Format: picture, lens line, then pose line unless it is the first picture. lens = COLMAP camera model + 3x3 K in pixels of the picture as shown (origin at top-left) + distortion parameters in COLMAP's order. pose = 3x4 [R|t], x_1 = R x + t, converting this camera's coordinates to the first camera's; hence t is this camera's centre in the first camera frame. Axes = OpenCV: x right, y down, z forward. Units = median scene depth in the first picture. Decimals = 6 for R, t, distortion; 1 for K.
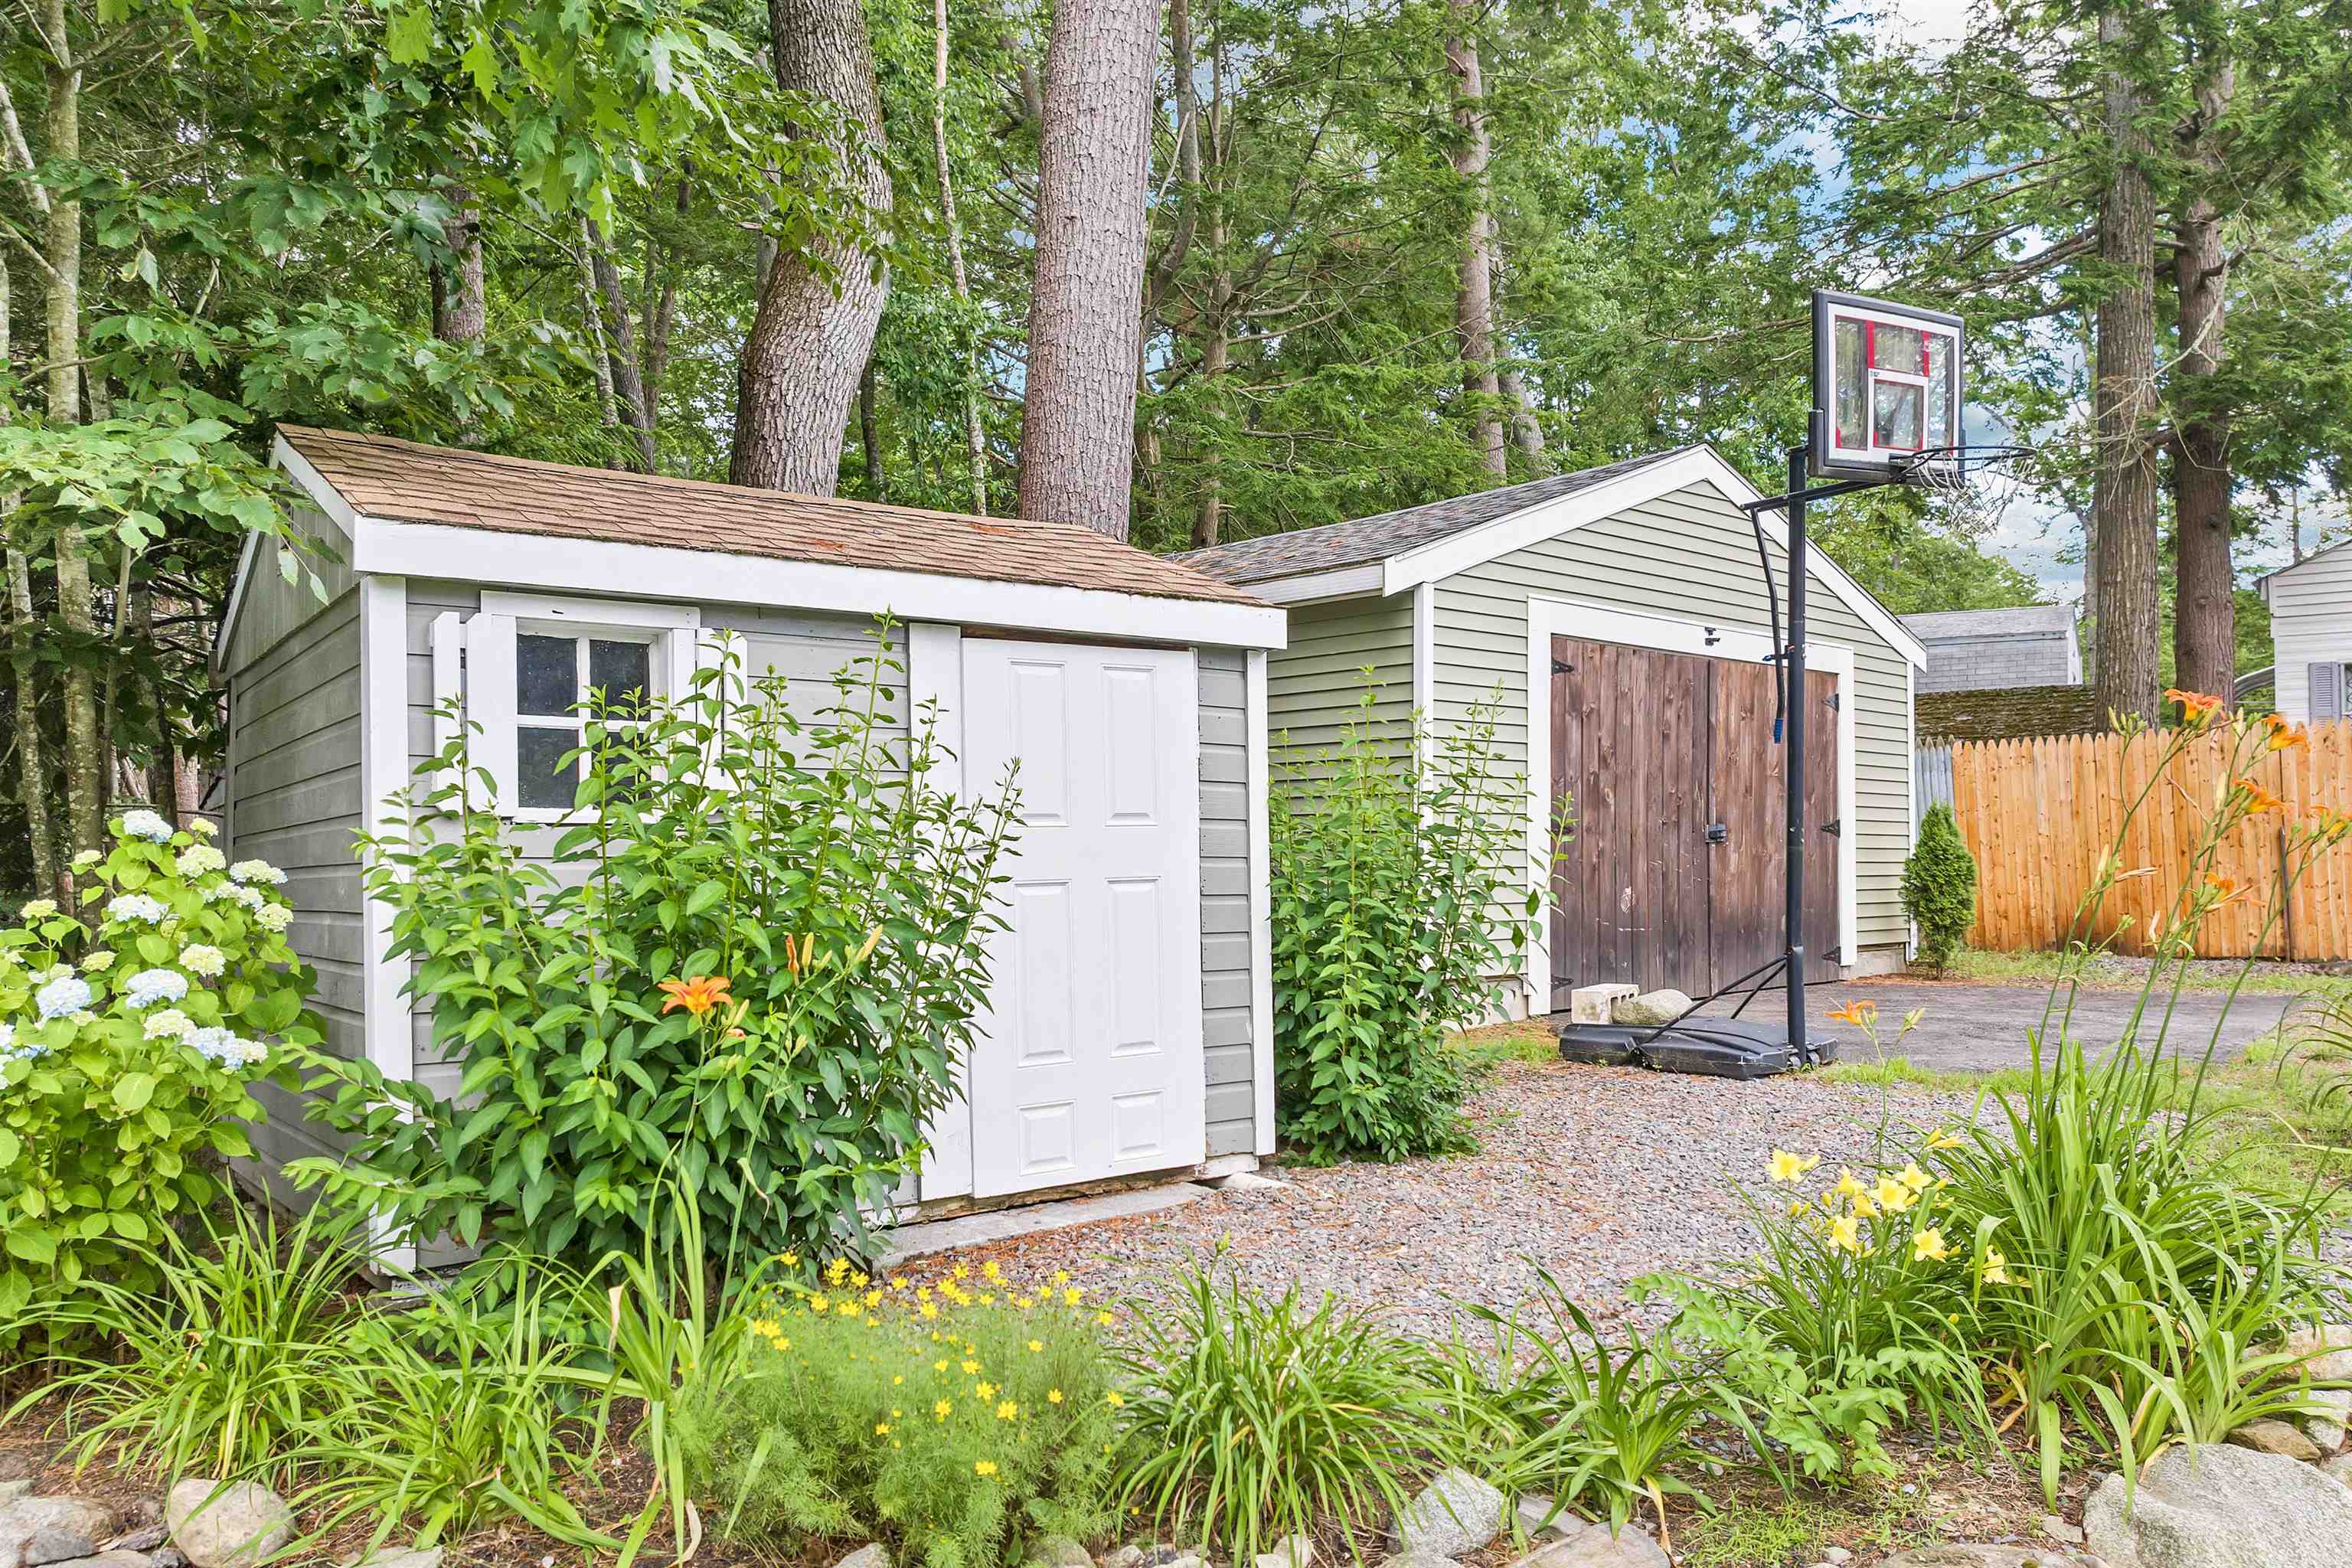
lens RADIAL K [[1702.8, 0, 1176.0], [0, 1702.8, 784.0], [0, 0, 1]] dist [0.001369, 0.000395]
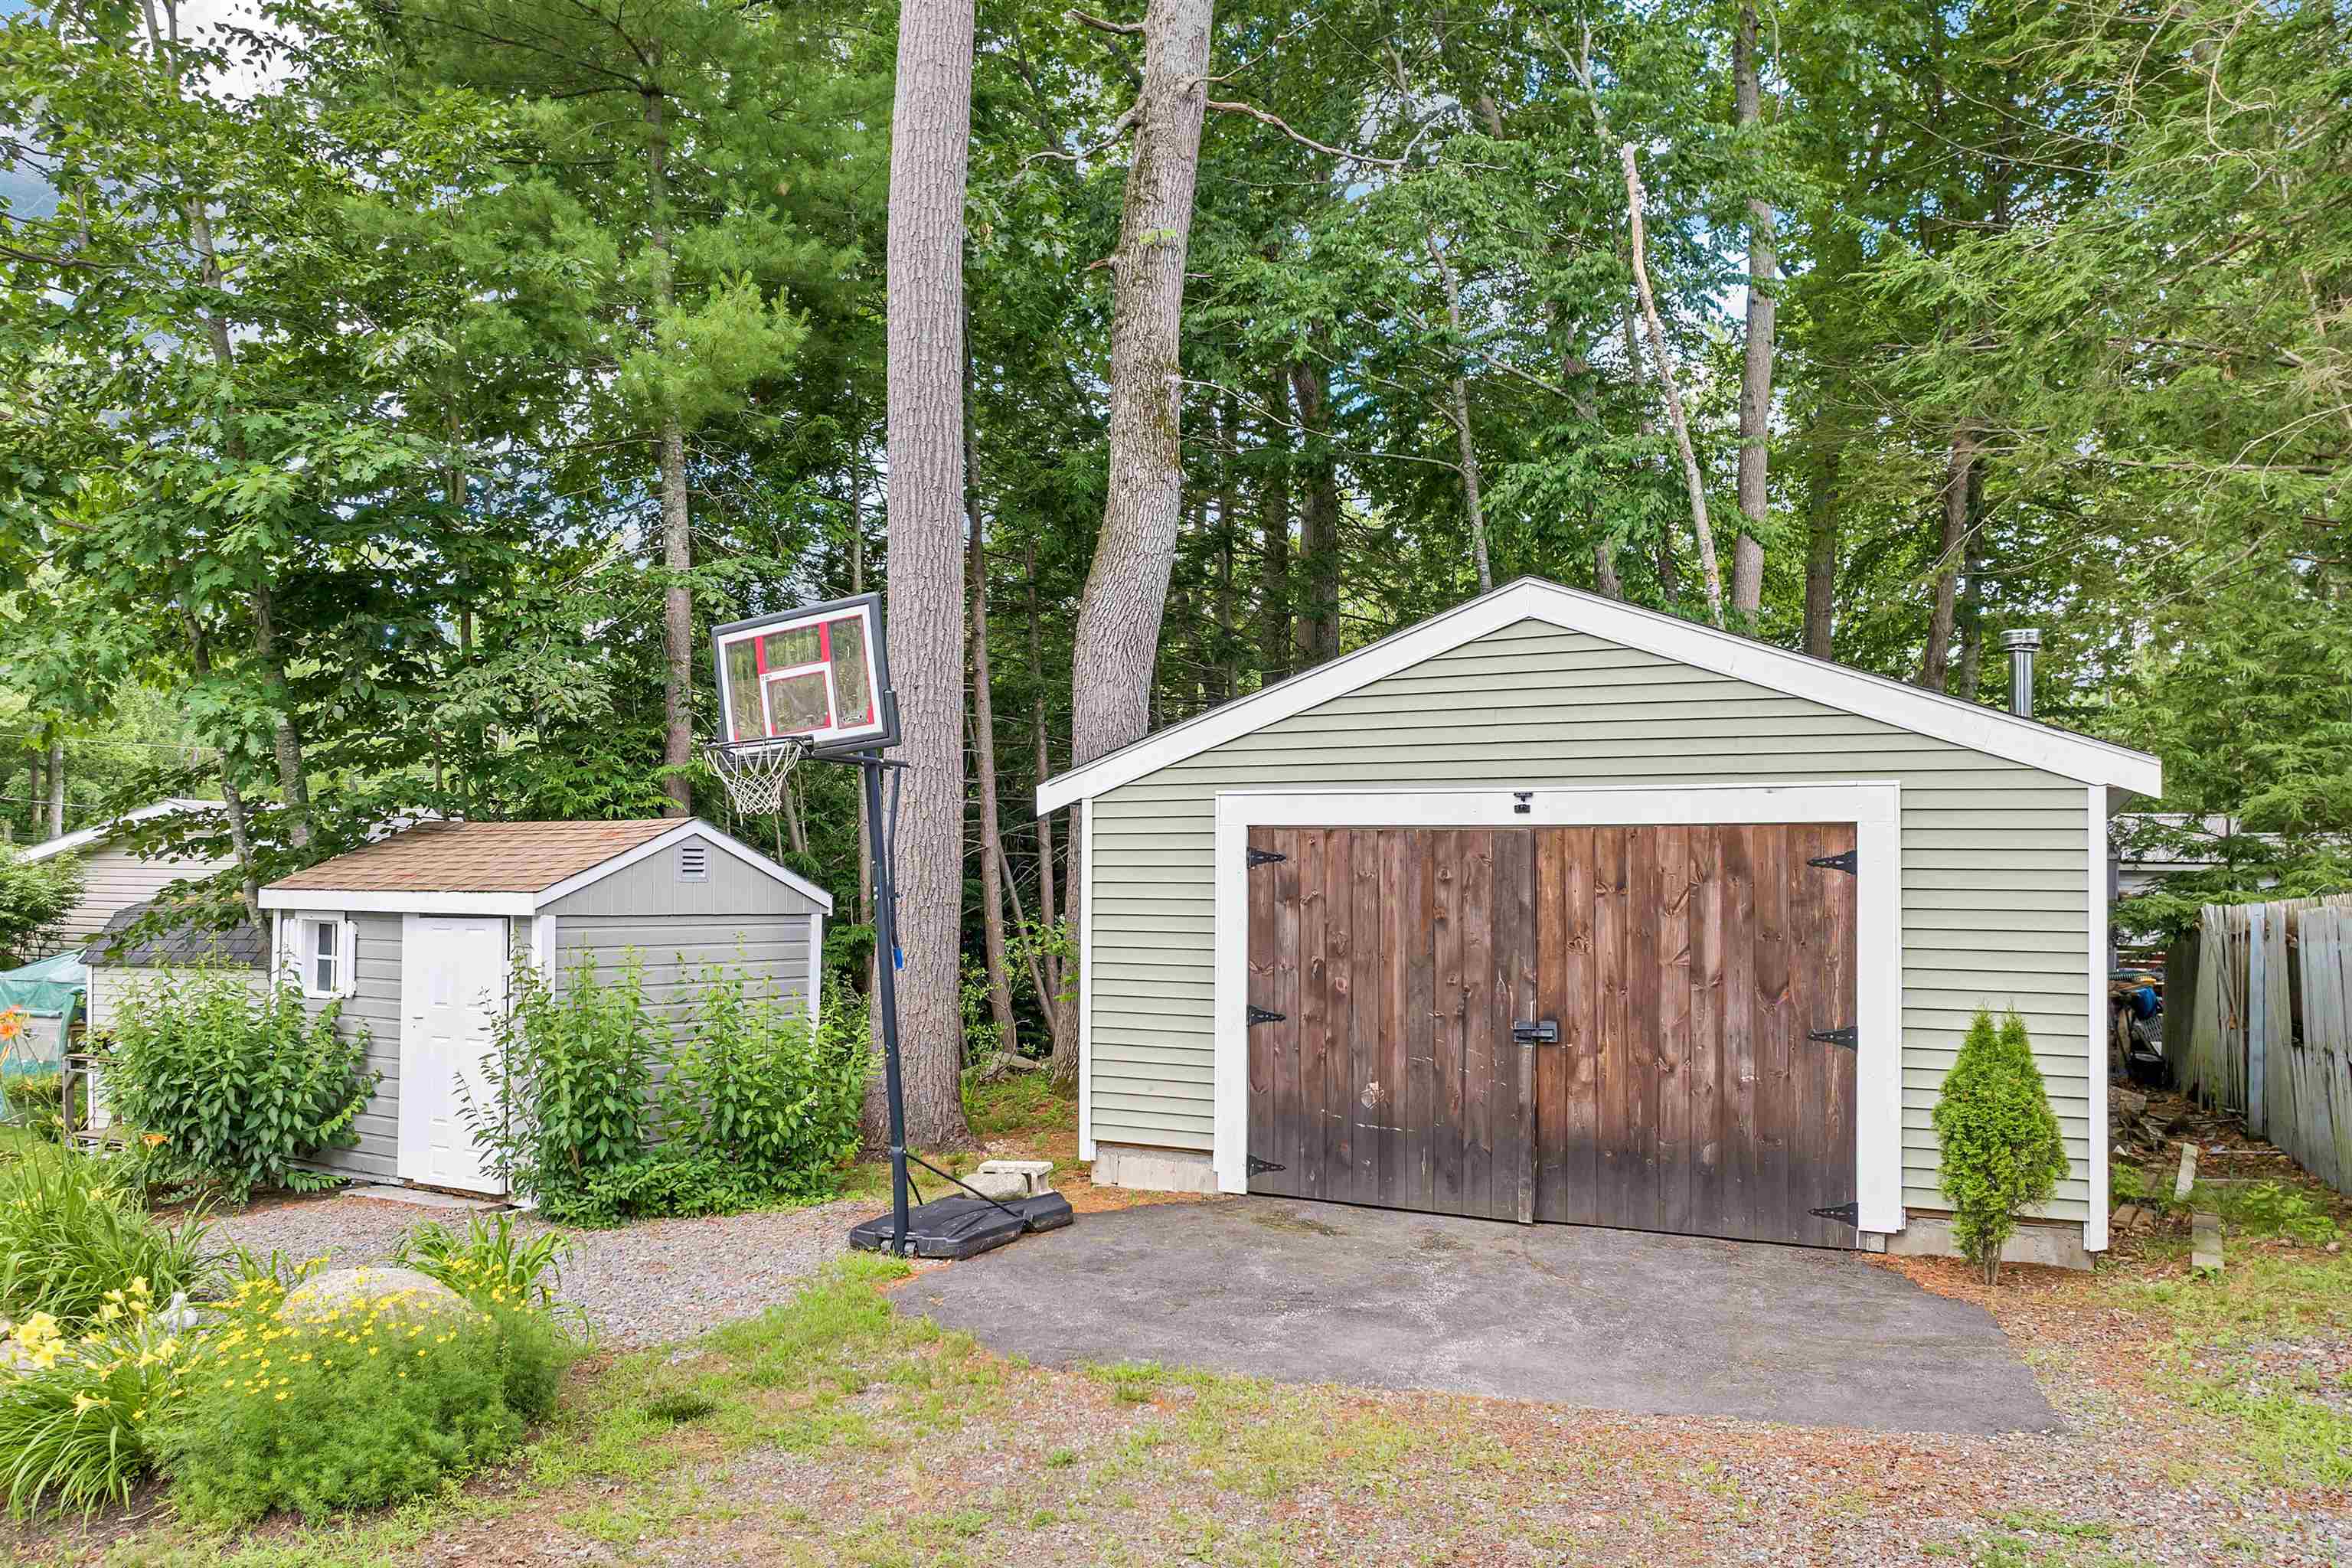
lens RADIAL K [[1702.8, 0, 1176.0], [0, 1702.8, 784.0], [0, 0, 1]] dist [0.001369, 0.000395]
pose [[0.382140, -0.028862, -0.923654, 1.153923], [0.036359, 0.999208, -0.016181, -0.098197], [0.923389, -0.027400, 0.382887, 0.561311]]
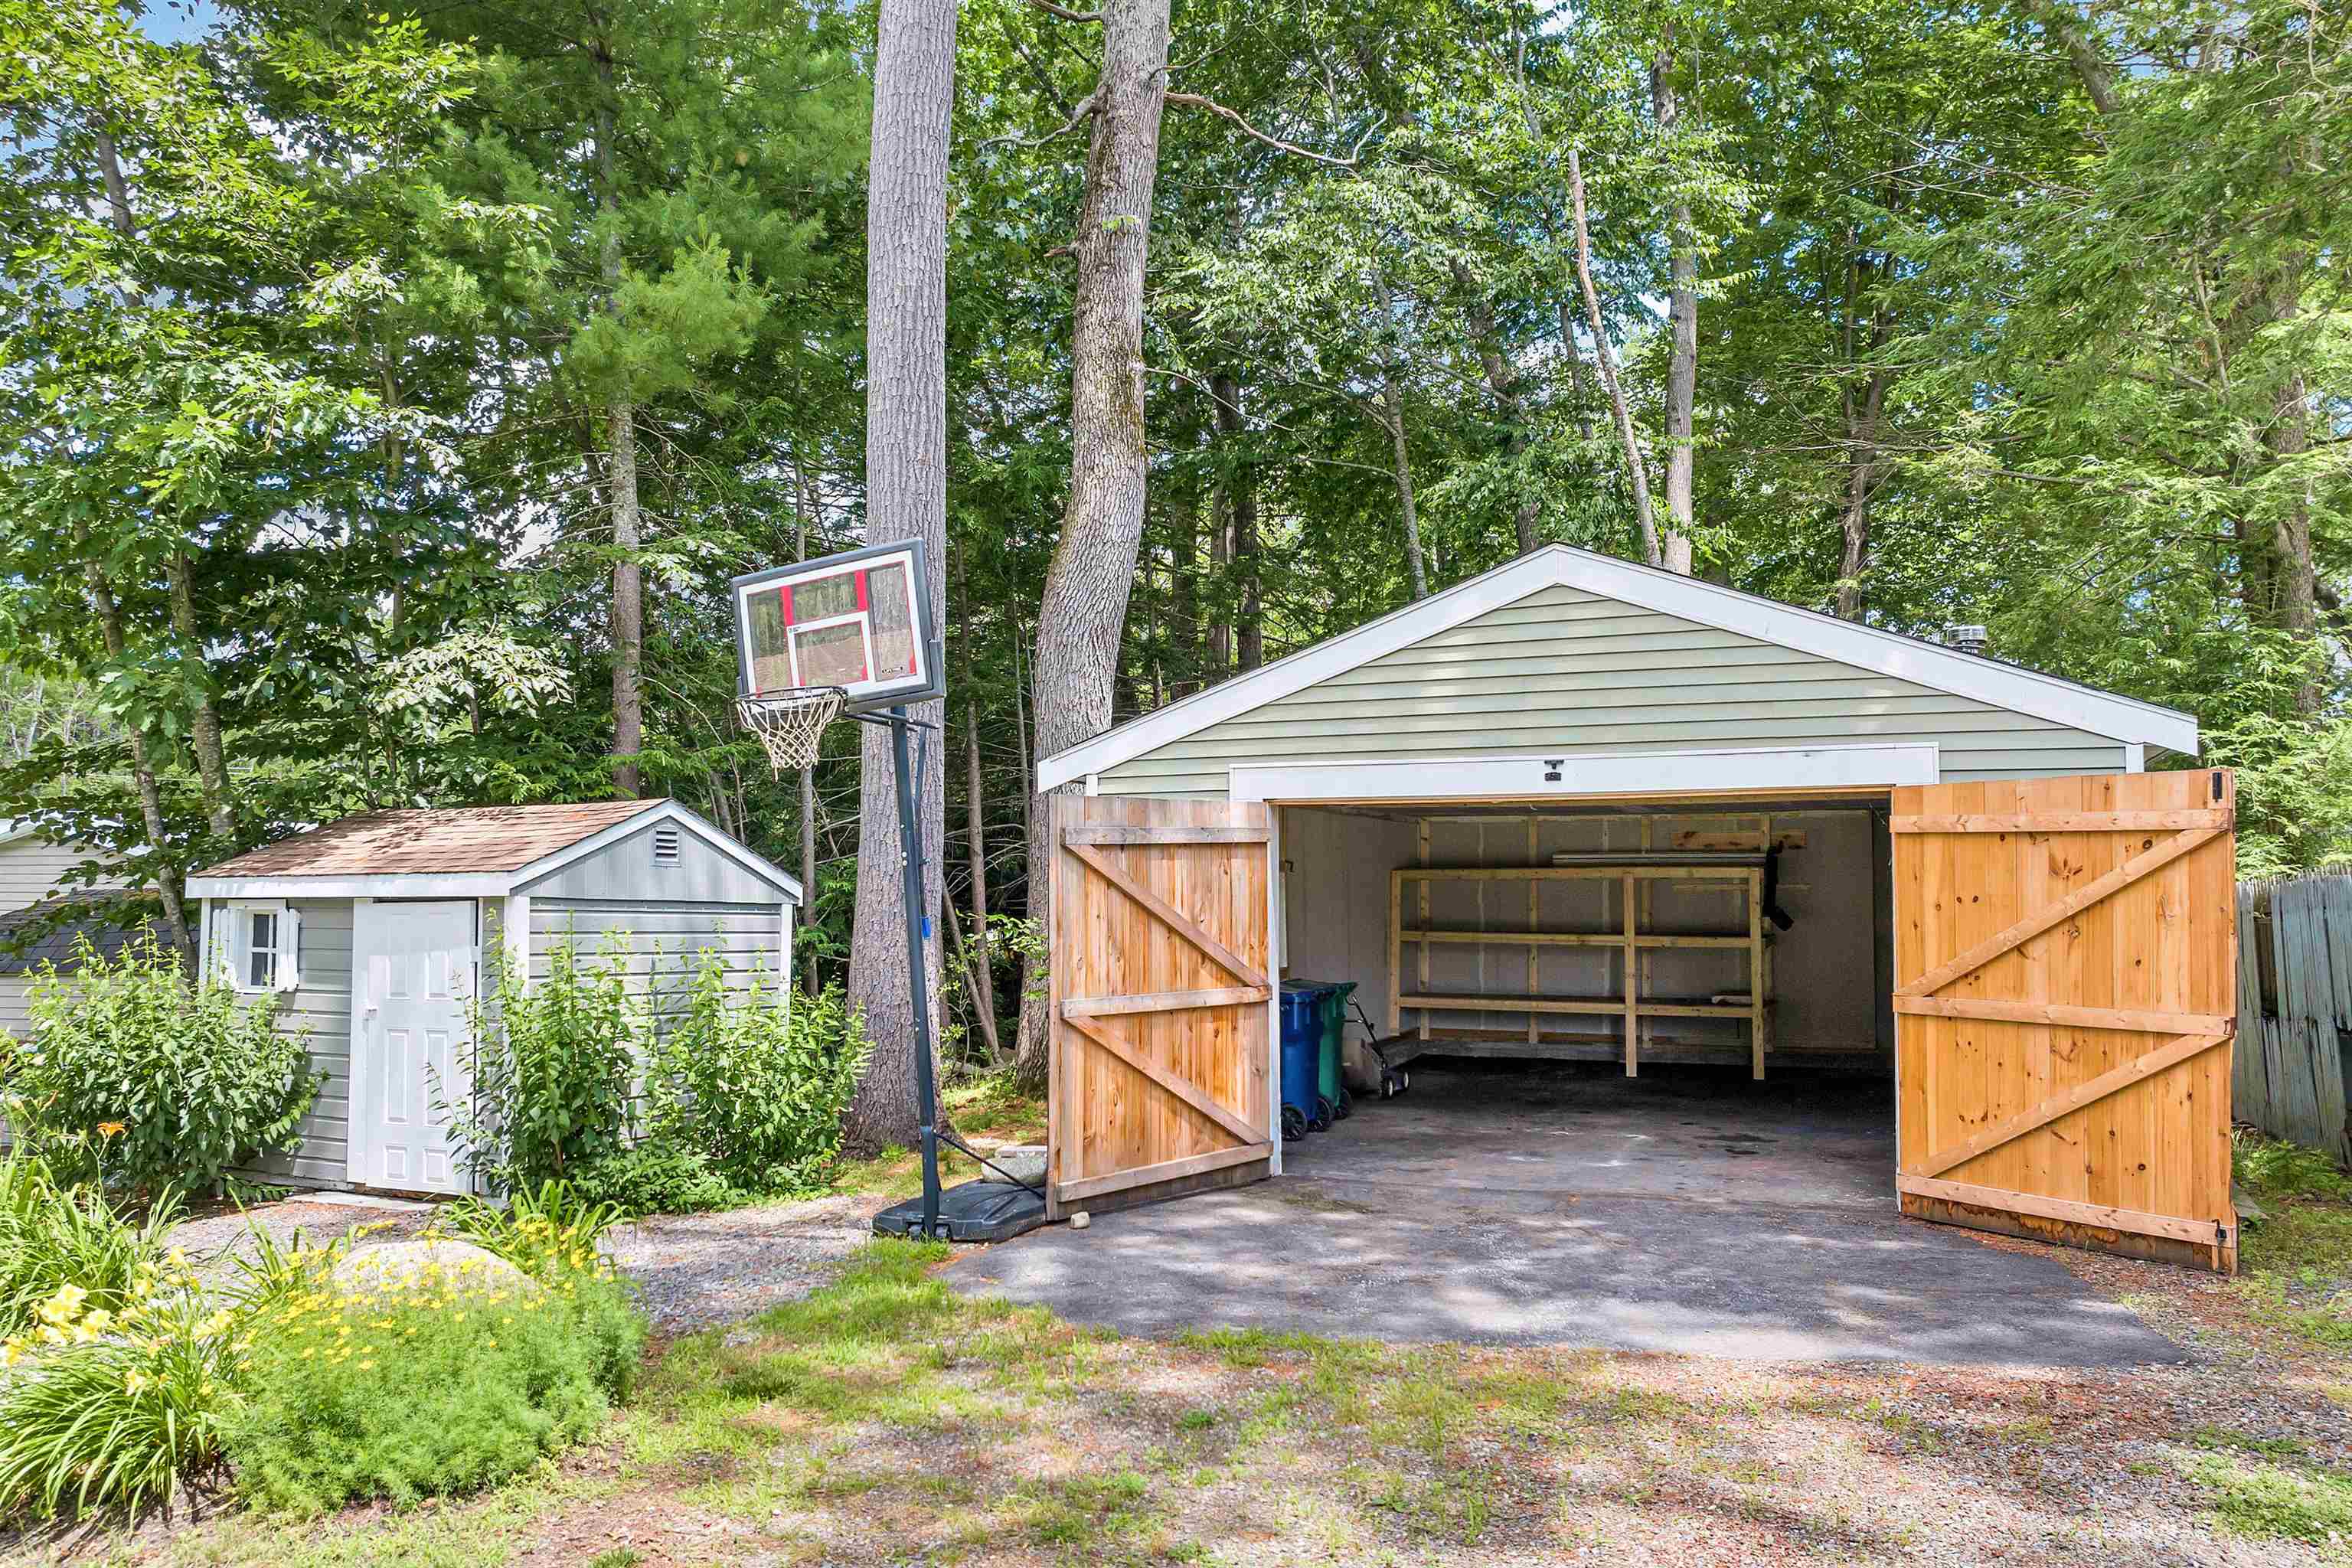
lens RADIAL K [[1693.2, 0, 1178.2], [0, 1693.2, 796.3], [0, 0, 1]] dist [0.000071, -0.003691]
pose [[0.459664, -0.043335, -0.887035, 1.081946], [0.039296, 0.998823, -0.028433, -0.063455], [0.887223, -0.021788, 0.460826, 0.489235]]
